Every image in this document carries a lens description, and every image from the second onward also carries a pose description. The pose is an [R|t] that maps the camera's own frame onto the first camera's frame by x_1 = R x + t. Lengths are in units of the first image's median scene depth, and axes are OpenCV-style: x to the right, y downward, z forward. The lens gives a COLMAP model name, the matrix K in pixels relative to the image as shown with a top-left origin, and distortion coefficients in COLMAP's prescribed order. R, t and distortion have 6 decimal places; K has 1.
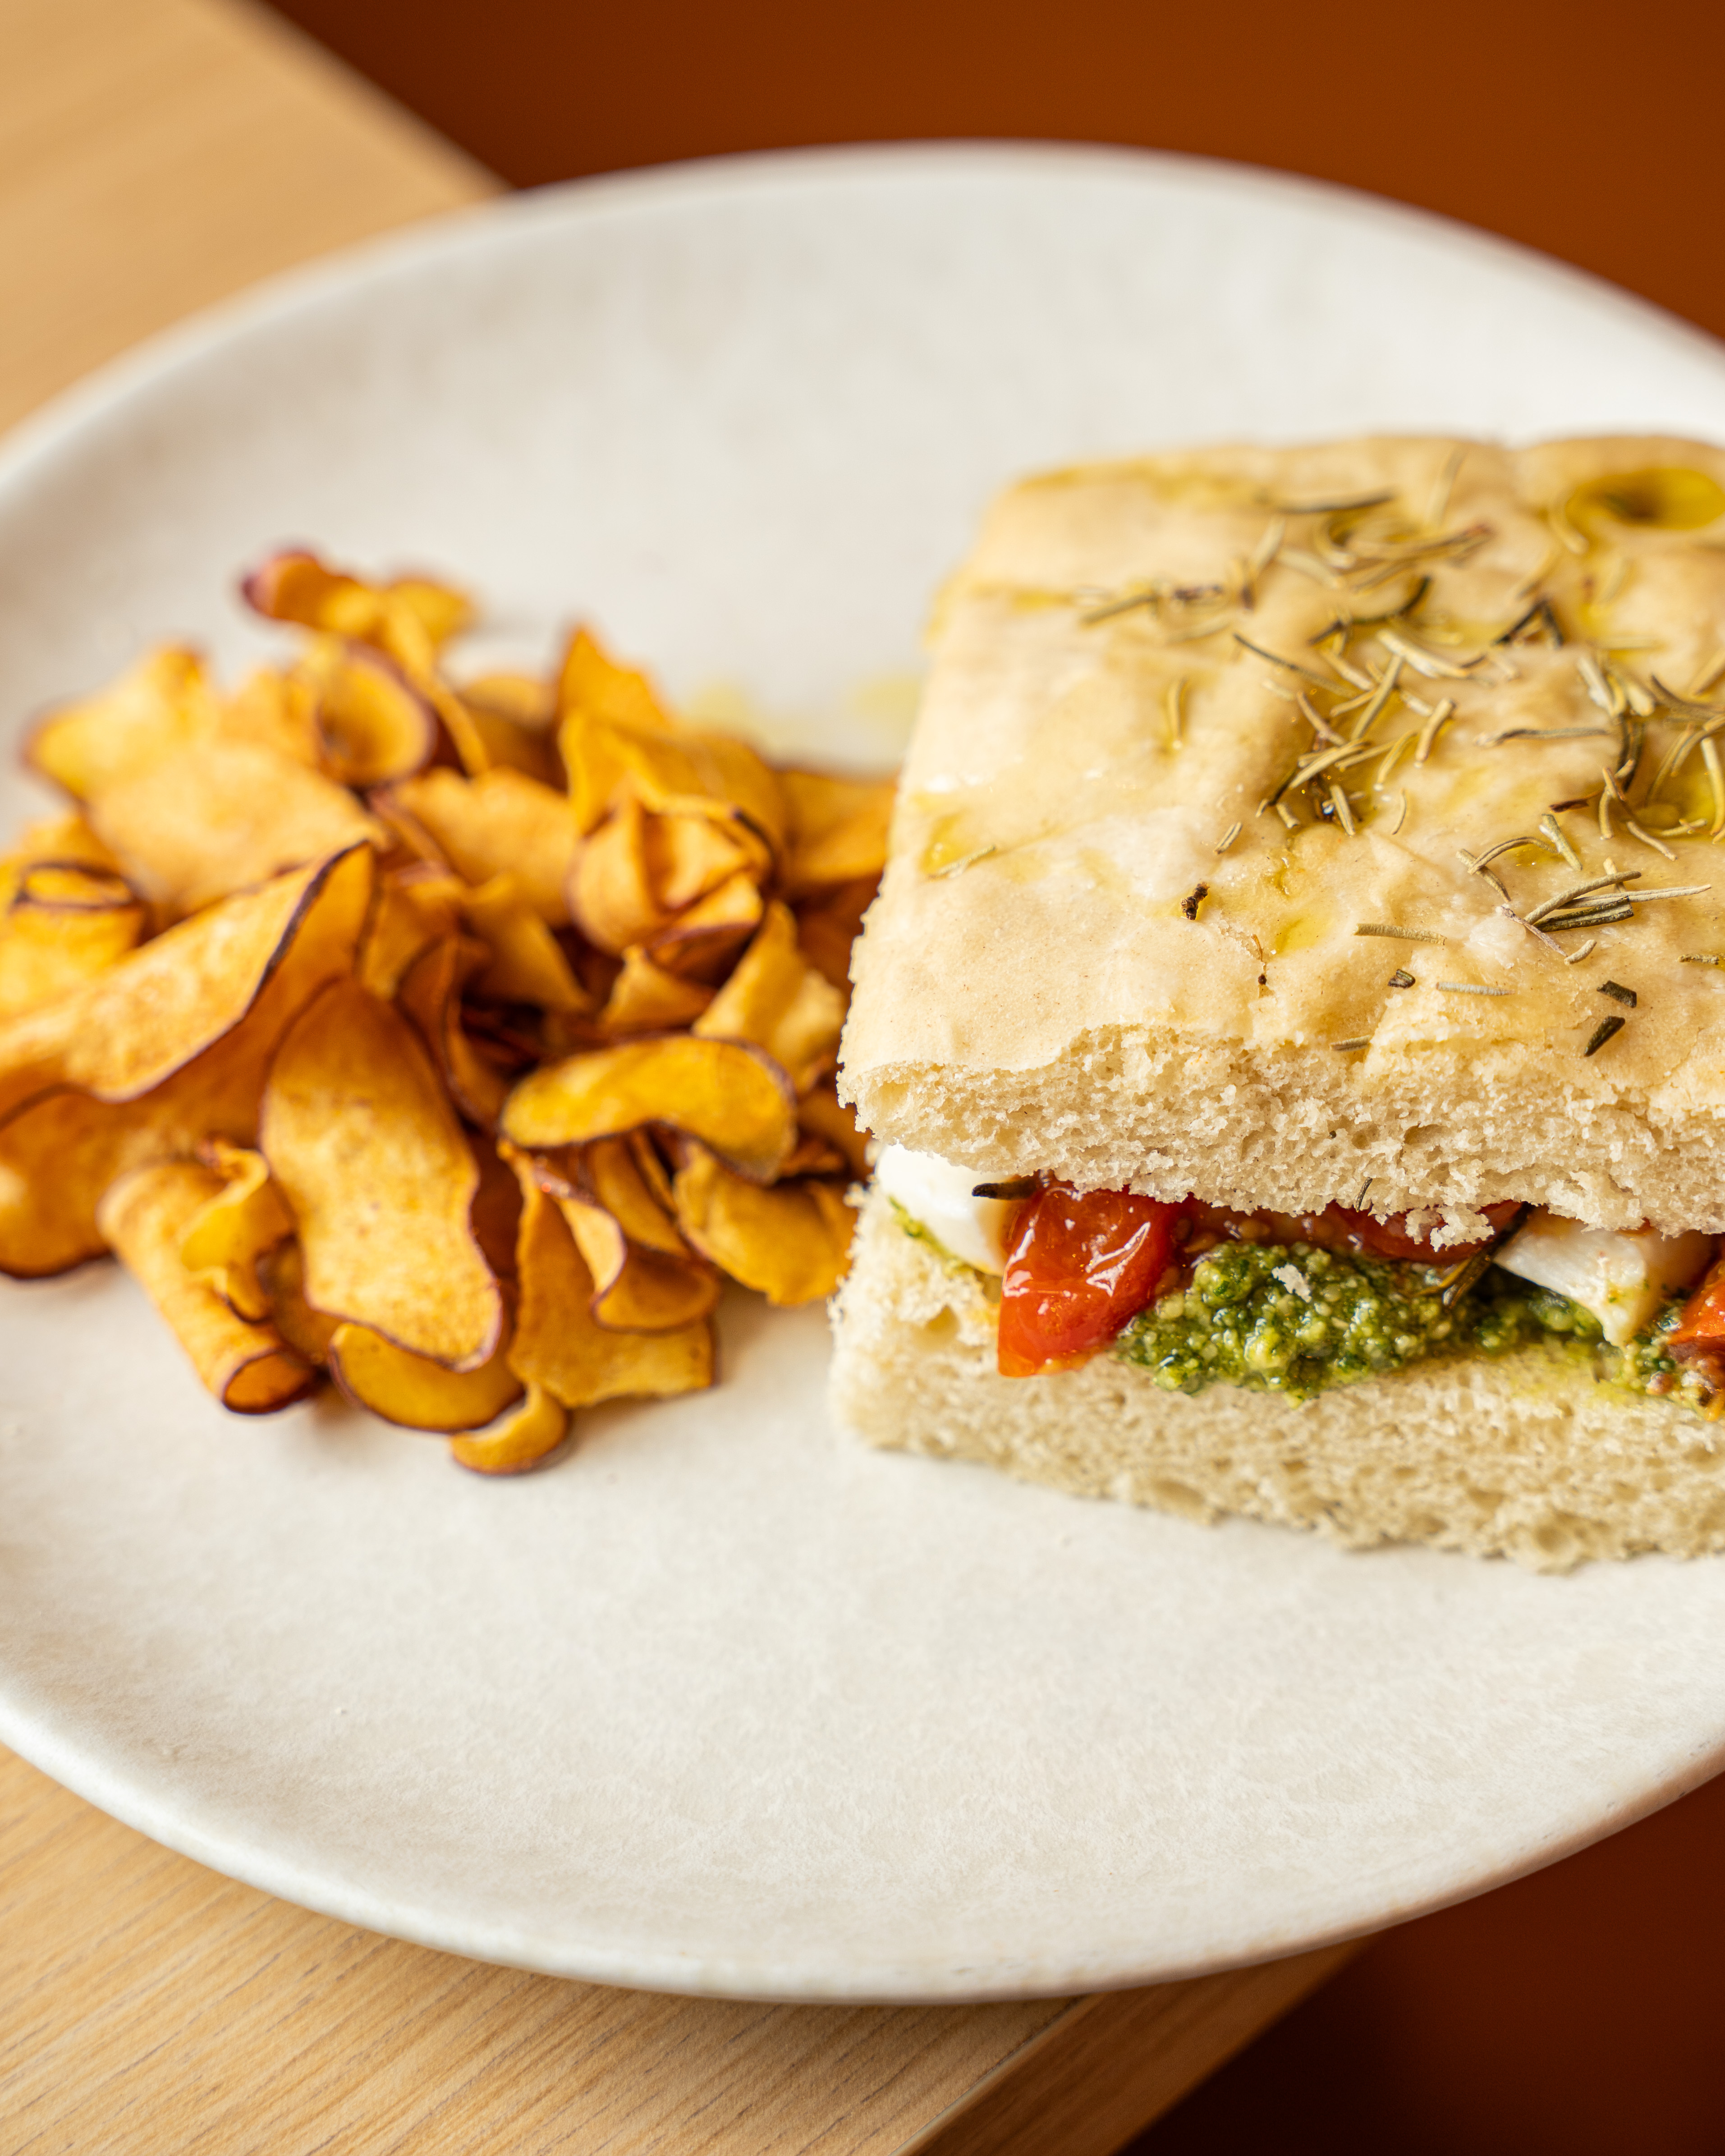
lens RADIAL K [[4578.4, 0, 875.1], [0, 4578.4, 1083.0], [0, 0, 1]] dist [0.036622, 0.000000]
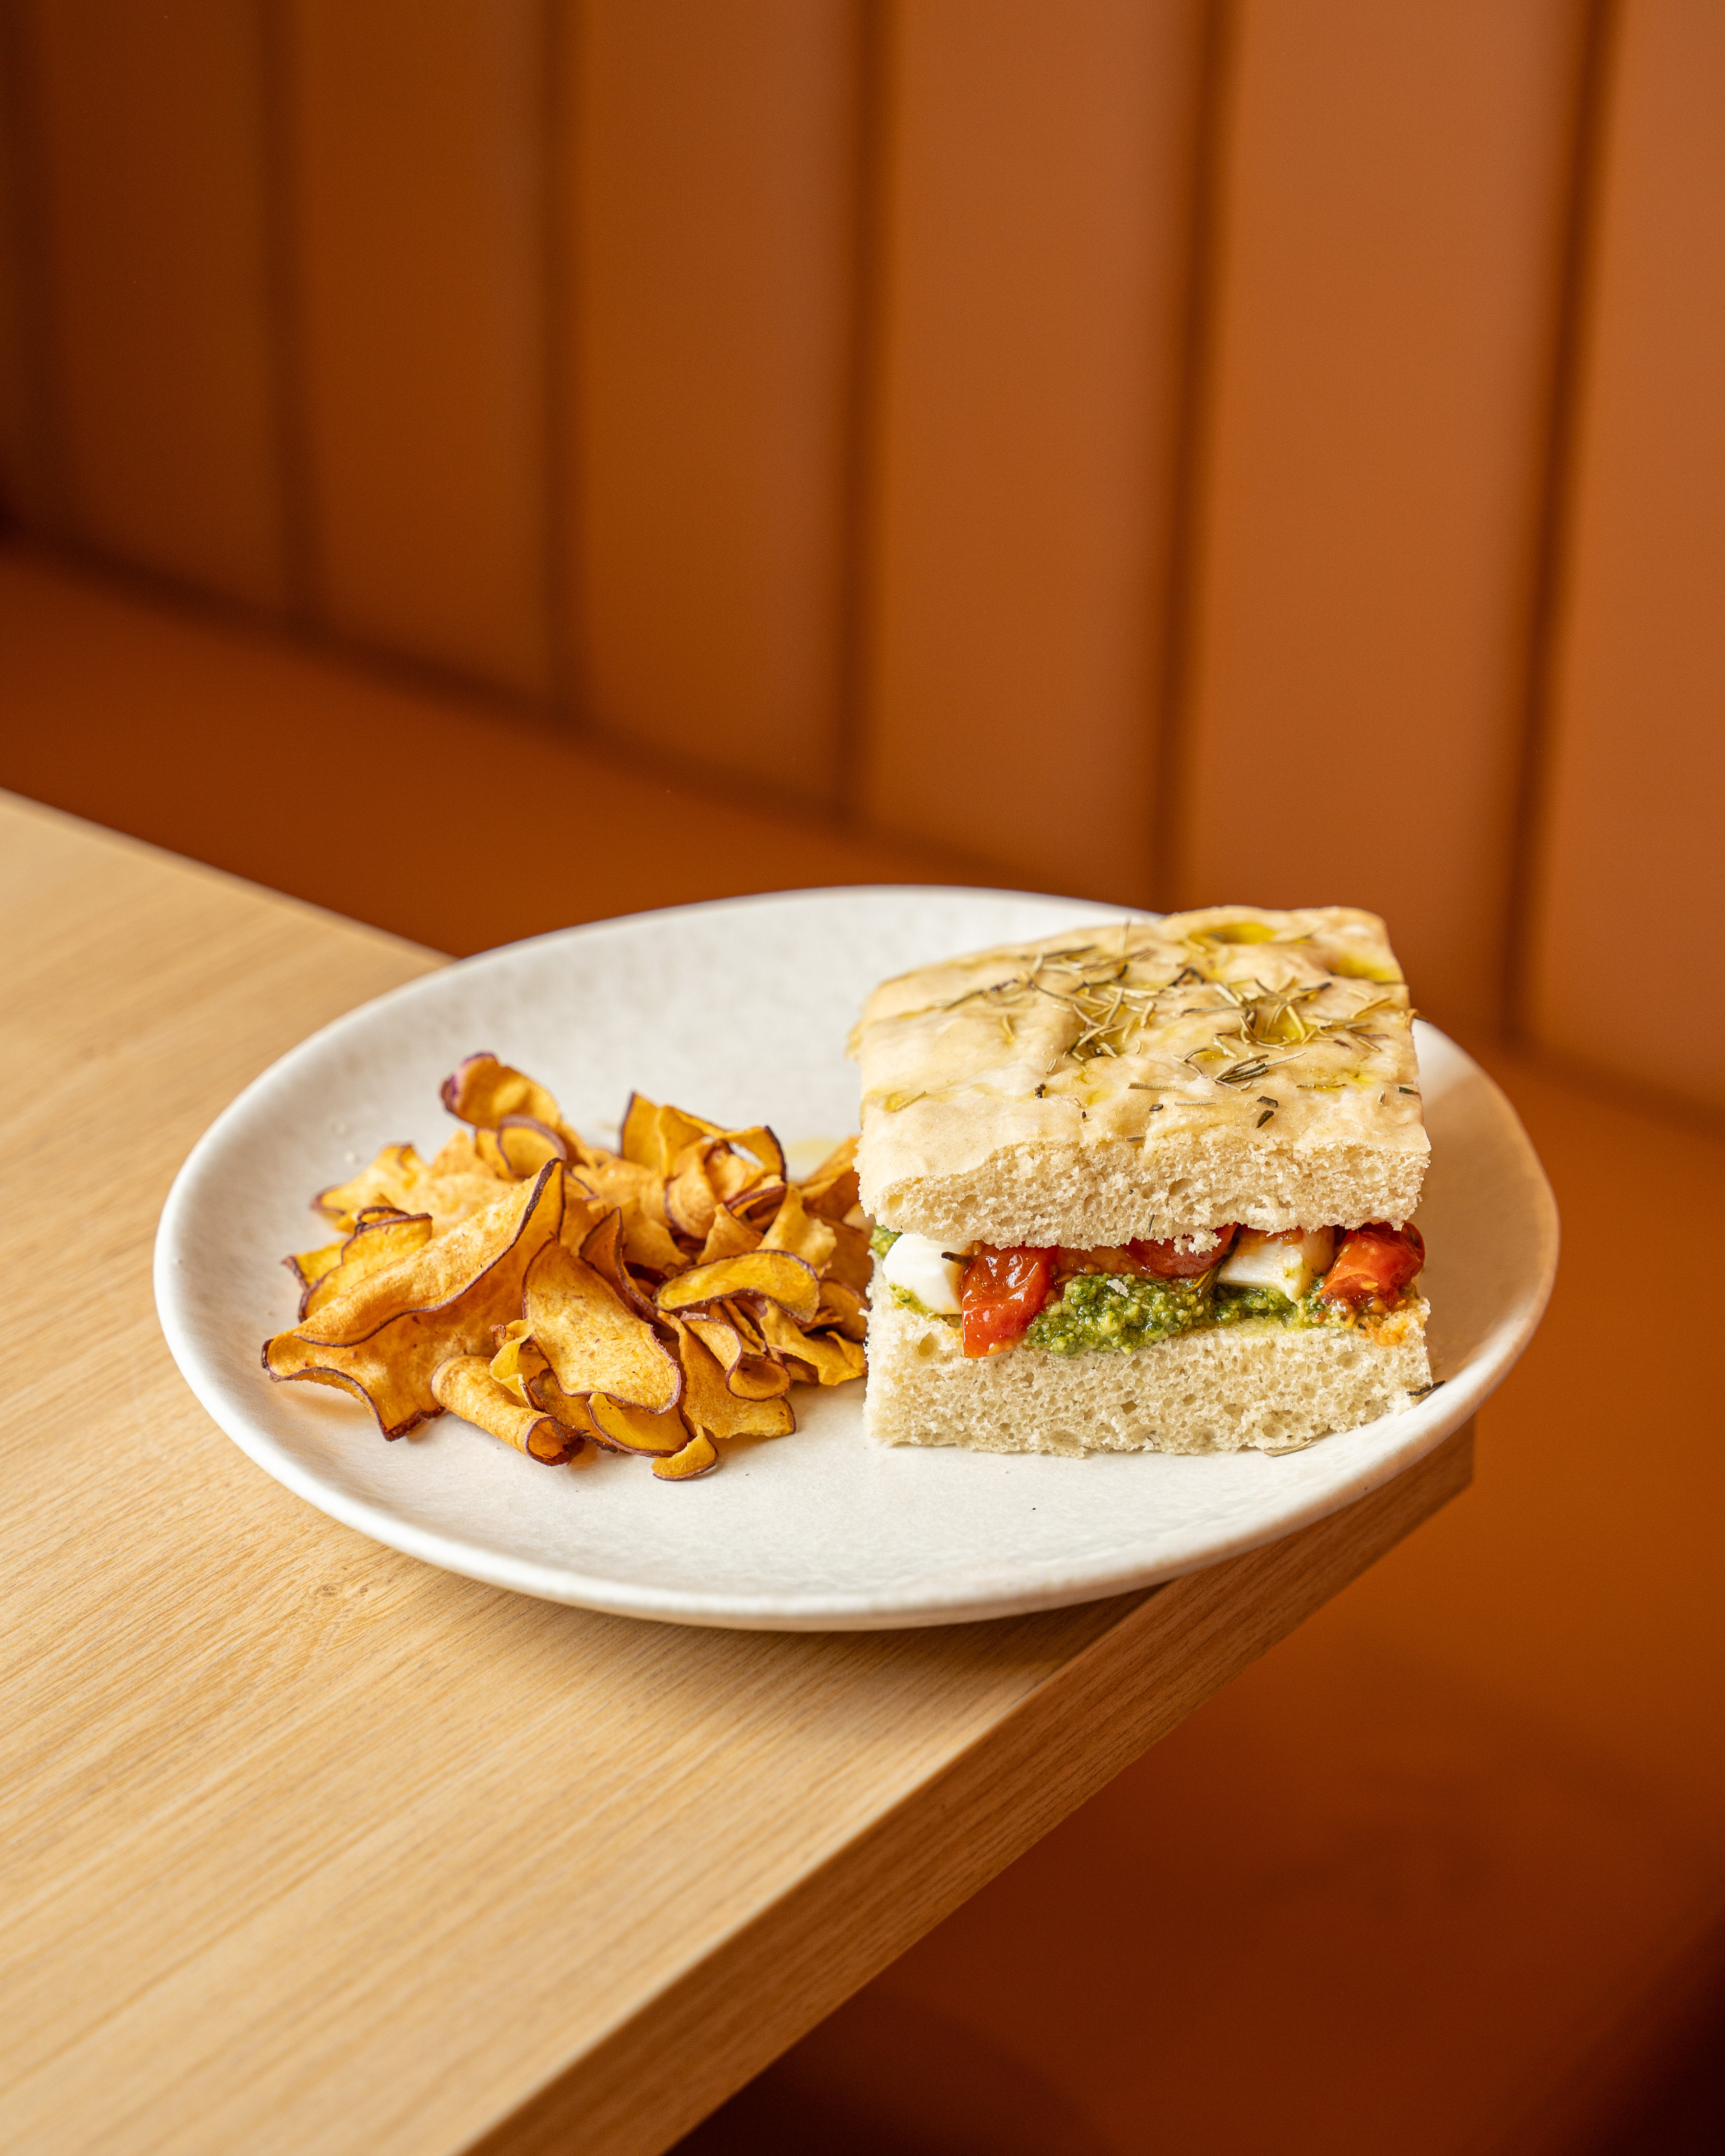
lens RADIAL K [[4233.6, 0, 860.4], [0, 4233.6, 1075.2], [0, 0, 1]] dist [-0.170350, 0.000000]
pose [[0.987762, -0.084320, 0.131212, -0.227325], [0.121692, 0.942852, -0.310195, 0.477325], [-0.097558, 0.322366, 0.941575, -0.623229]]
